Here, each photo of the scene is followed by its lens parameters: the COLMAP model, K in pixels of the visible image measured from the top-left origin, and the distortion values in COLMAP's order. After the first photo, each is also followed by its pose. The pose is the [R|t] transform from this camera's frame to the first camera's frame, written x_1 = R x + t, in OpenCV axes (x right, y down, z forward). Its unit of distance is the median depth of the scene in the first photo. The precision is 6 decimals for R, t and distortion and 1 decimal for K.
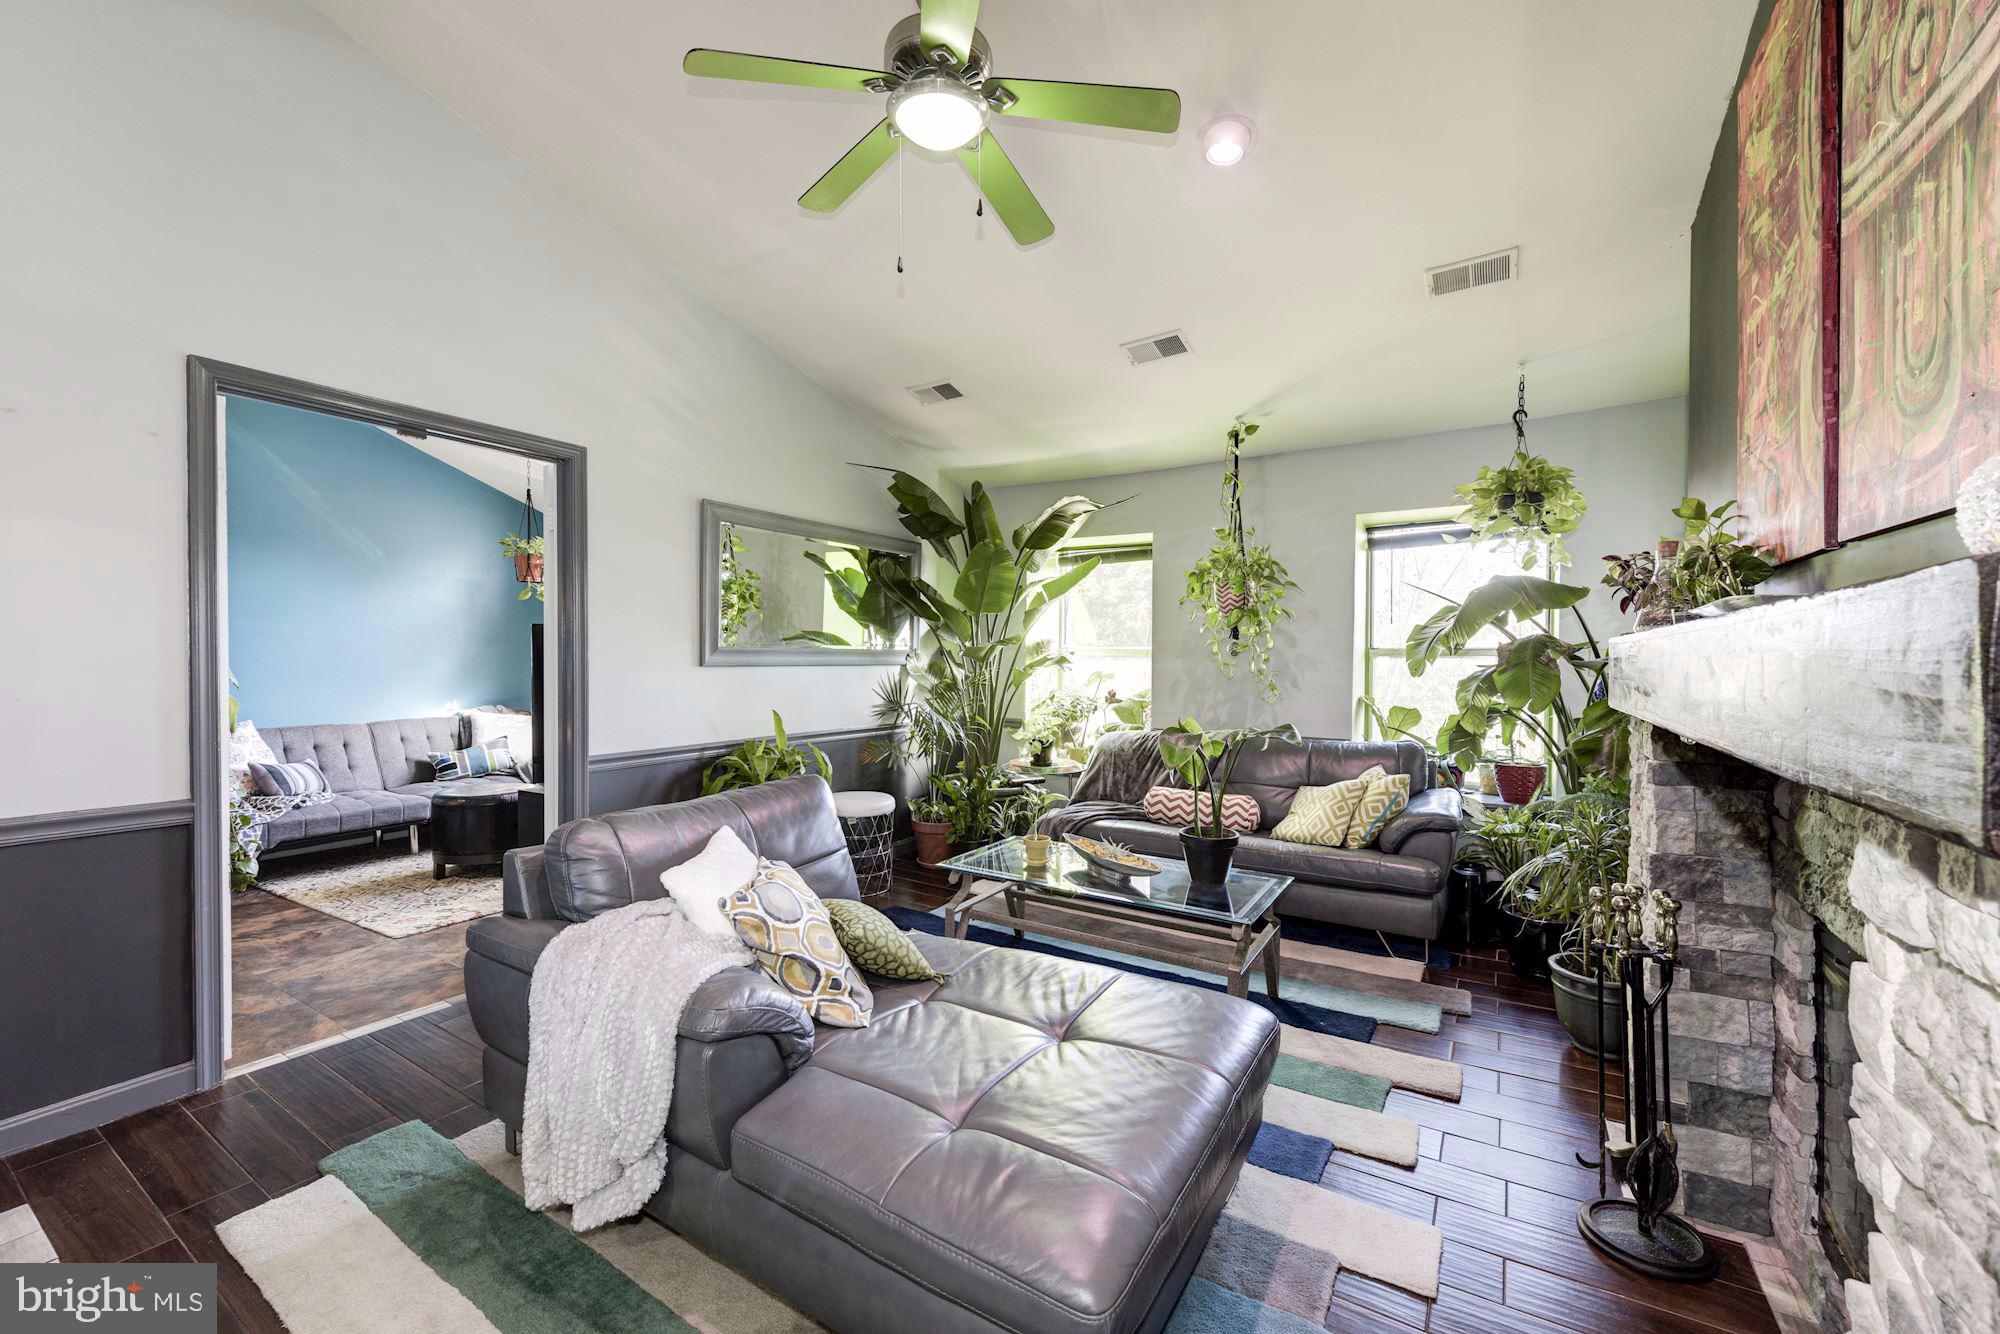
lens RADIAL K [[793.1, 0, 1004.5], [0, 793.1, 671.2], [0, 0, 1]] dist [0.006252, -0.000182]
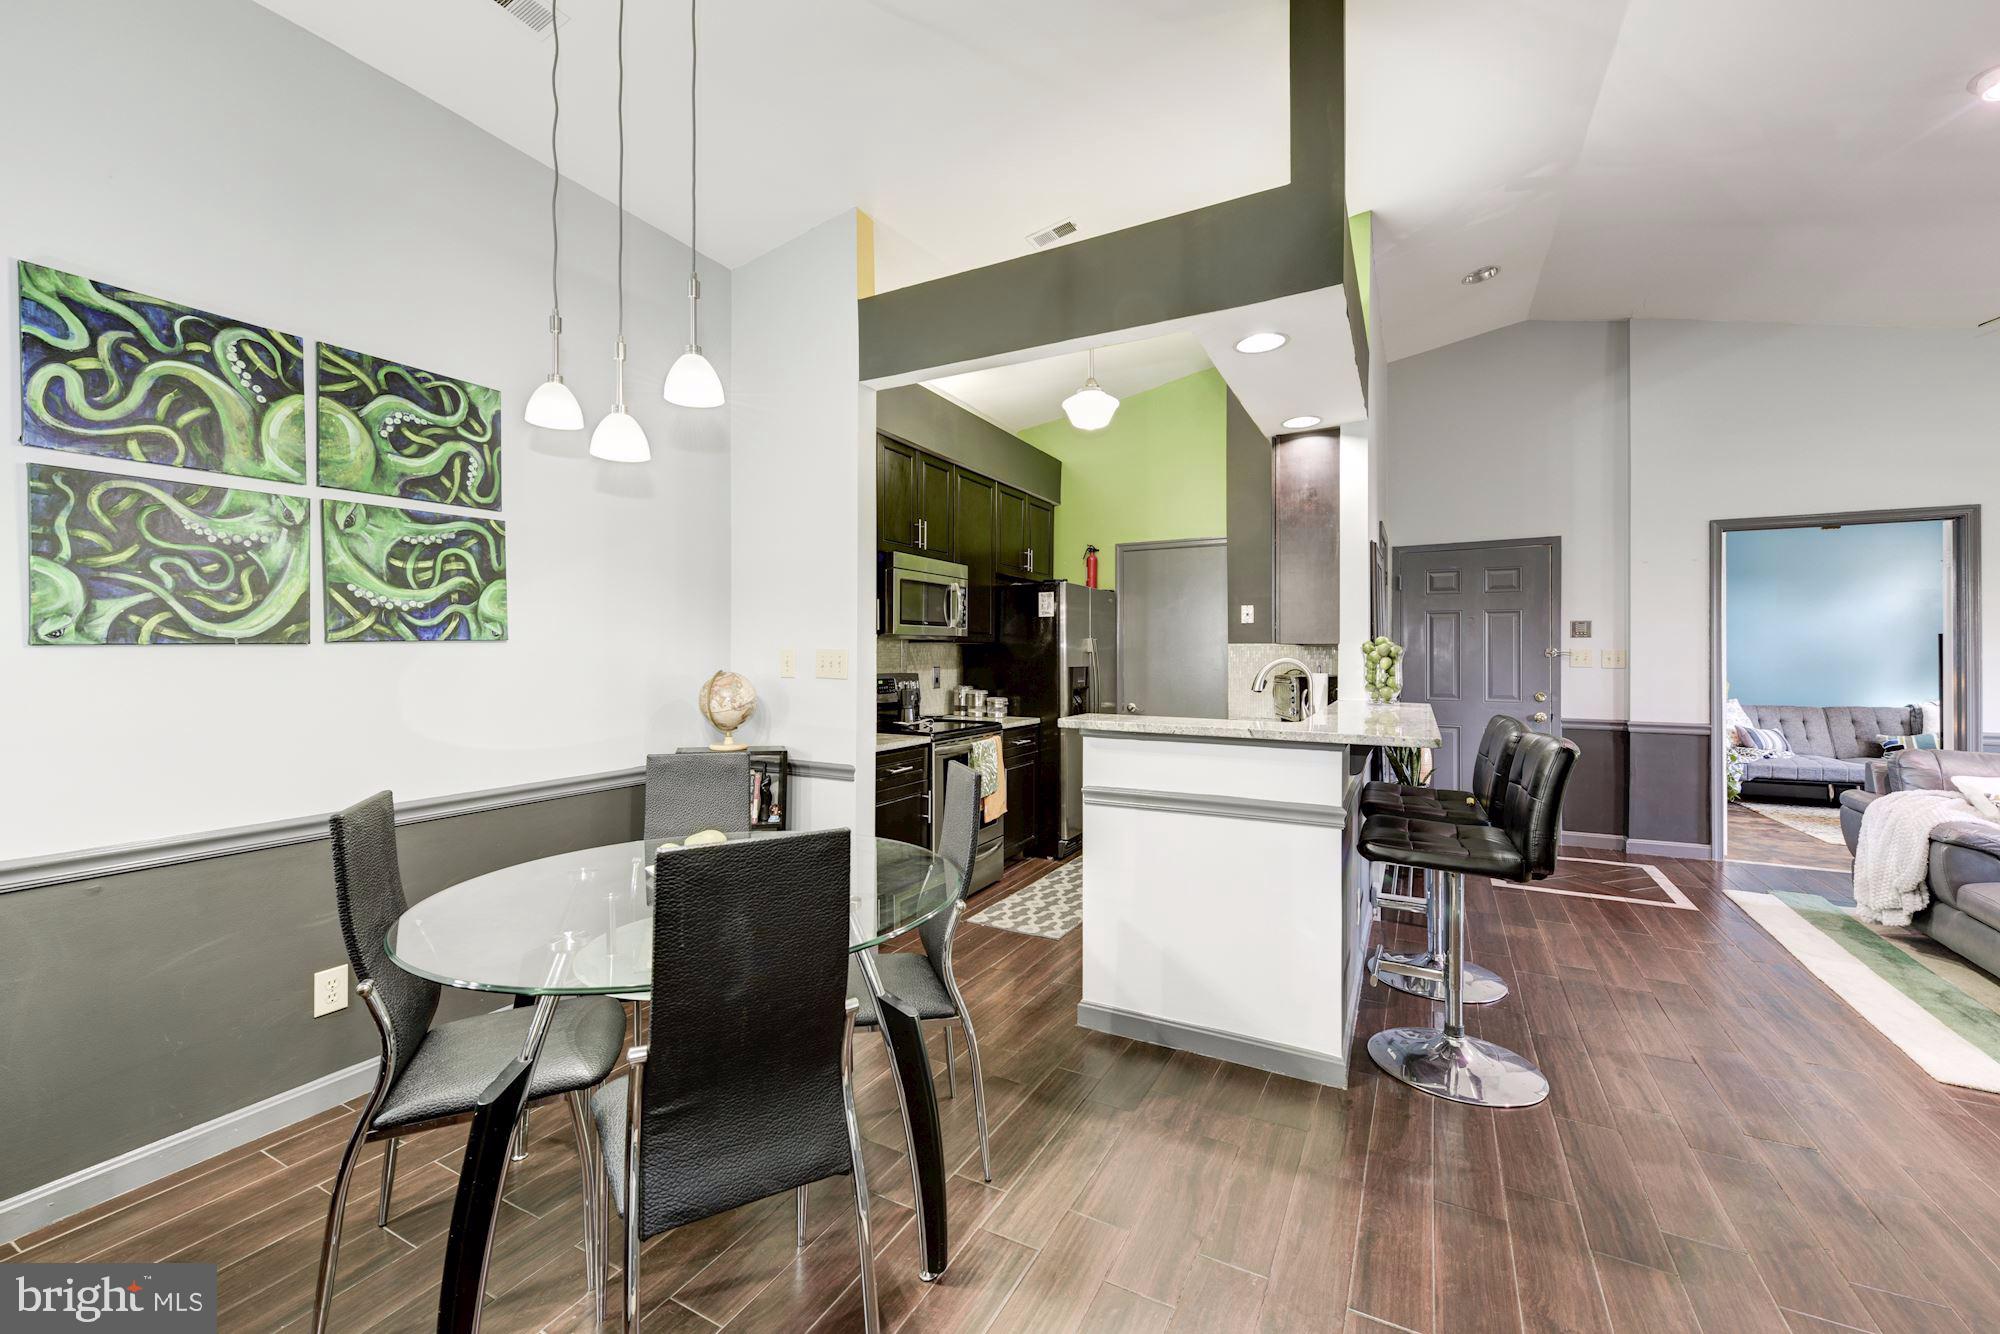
lens RADIAL K [[793.1, 0, 1012.7], [0, 793.1, 650.5], [0, 0, 1]] dist [0.006252, -0.000182]
pose [[0.076361, -0.005669, -0.997064, 0.530218], [-0.011756, 0.999909, -0.006586, -0.006118], [0.997011, 0.012224, 0.076288, -0.562246]]
